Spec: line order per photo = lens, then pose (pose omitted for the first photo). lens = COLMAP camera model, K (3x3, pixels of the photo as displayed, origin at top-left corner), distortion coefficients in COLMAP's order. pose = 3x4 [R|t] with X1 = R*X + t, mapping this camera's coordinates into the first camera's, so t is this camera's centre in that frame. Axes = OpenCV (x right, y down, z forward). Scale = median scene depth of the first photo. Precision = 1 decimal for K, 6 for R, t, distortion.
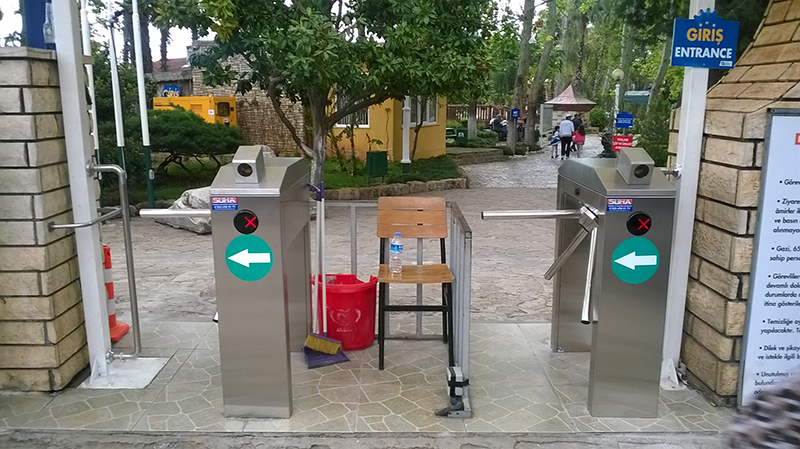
lens RADIAL K [[668.6, 0, 399.7], [0, 668.6, 245.4], [0, 0, 1]] dist [-0.018882, -0.020486]
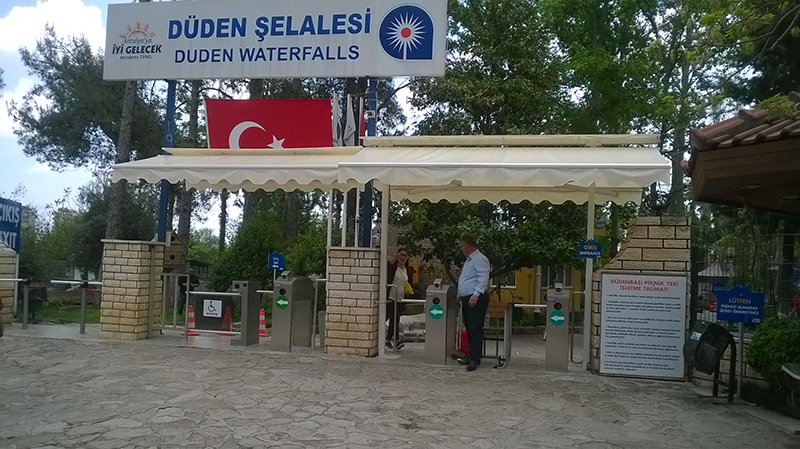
lens RADIAL K [[669.8, 0, 398.9], [0, 669.8, 242.0], [0, 0, 1]] dist [-0.031972, -0.010981]
pose [[0.968178, 0.017784, -0.249631, 0.117578], [-0.079557, 0.967601, -0.239624, 0.139704], [0.237282, 0.251858, 0.938224, -0.633885]]
